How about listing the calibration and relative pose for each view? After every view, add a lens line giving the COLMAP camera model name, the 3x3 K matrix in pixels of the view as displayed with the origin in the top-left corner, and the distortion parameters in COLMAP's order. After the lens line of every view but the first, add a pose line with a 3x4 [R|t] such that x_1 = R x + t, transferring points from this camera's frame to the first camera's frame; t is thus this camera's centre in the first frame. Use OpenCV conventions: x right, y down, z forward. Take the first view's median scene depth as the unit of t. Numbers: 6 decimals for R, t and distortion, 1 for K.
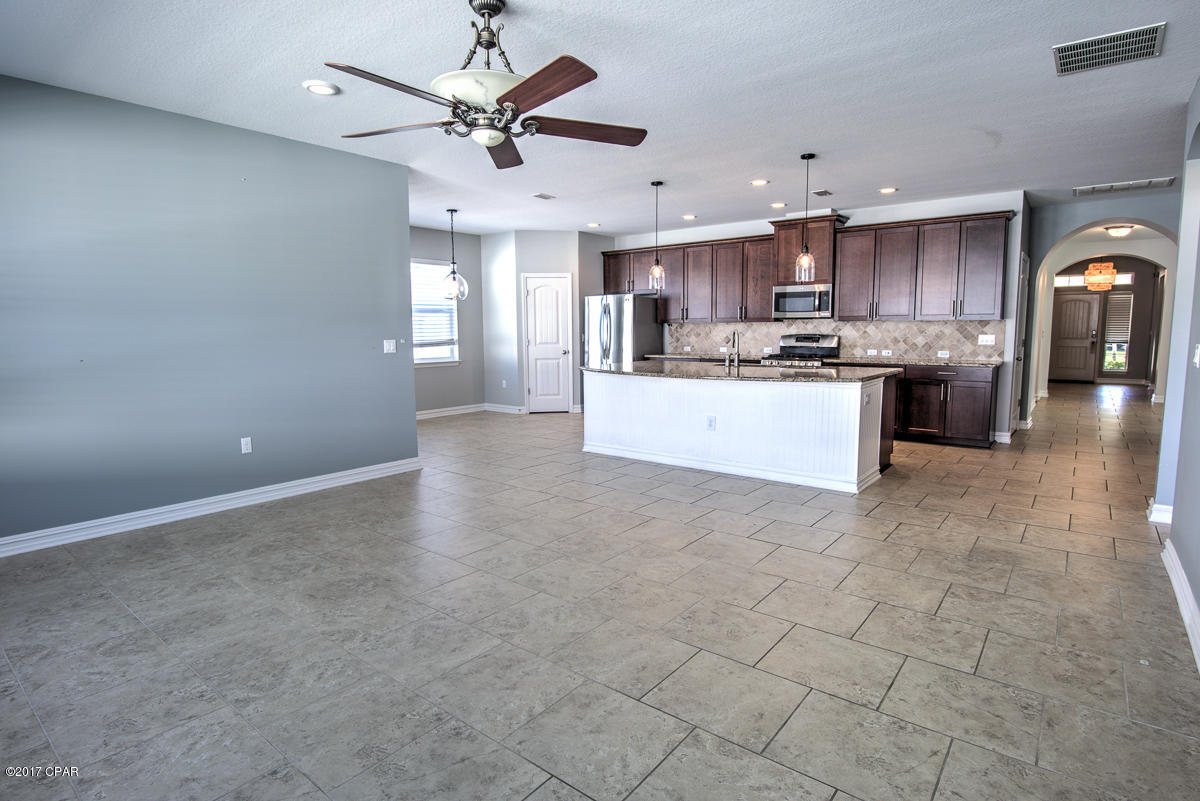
lens RADIAL K [[619.9, 0, 600.0], [0, 619.9, 400.5], [0, 0, 1]] dist [-0.021454, -0.000291]
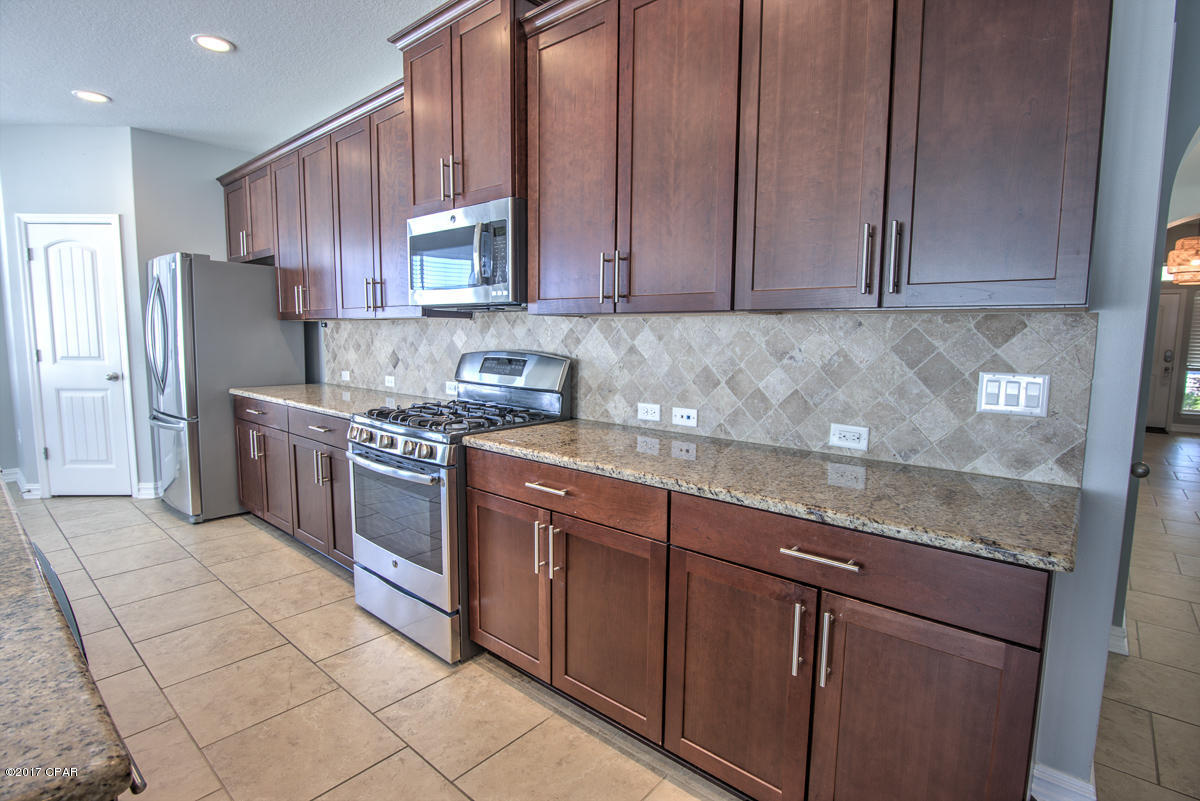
lens RADIAL K [[583.5, 0, 600.0], [0, 583.5, 400.5], [0, 0, 1]] dist [-0.021113, -0.000648]
pose [[0.998921, 0.024583, -0.039407, 0.377549], [-0.024766, 0.999685, -0.004167, -0.072556], [0.039293, 0.005138, 0.999215, 0.607844]]
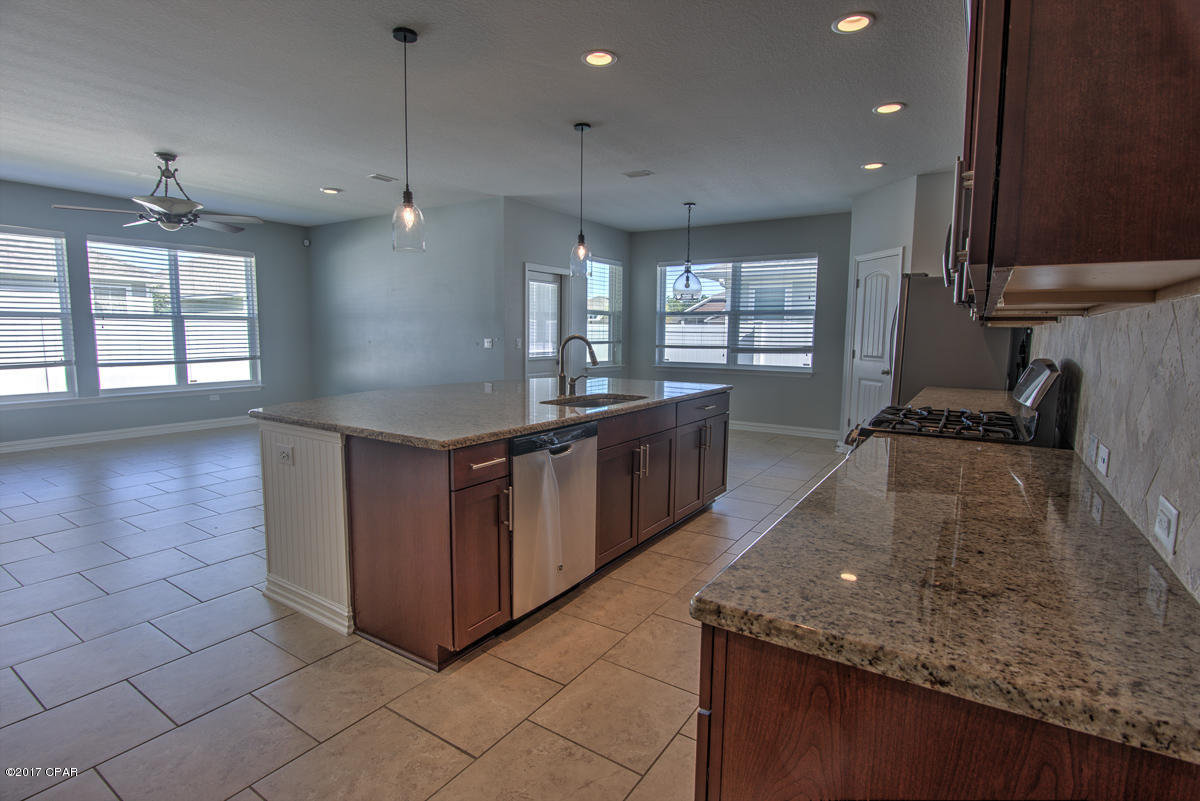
lens RADIAL K [[583.5, 0, 600.0], [0, 583.5, 400.5], [0, 0, 1]] dist [-0.021113, -0.000648]
pose [[0.092188, 0.122645, -0.988160, 0.561970], [-0.124016, 0.986073, 0.110816, -0.085221], [0.987989, 0.112332, 0.106114, 0.699965]]
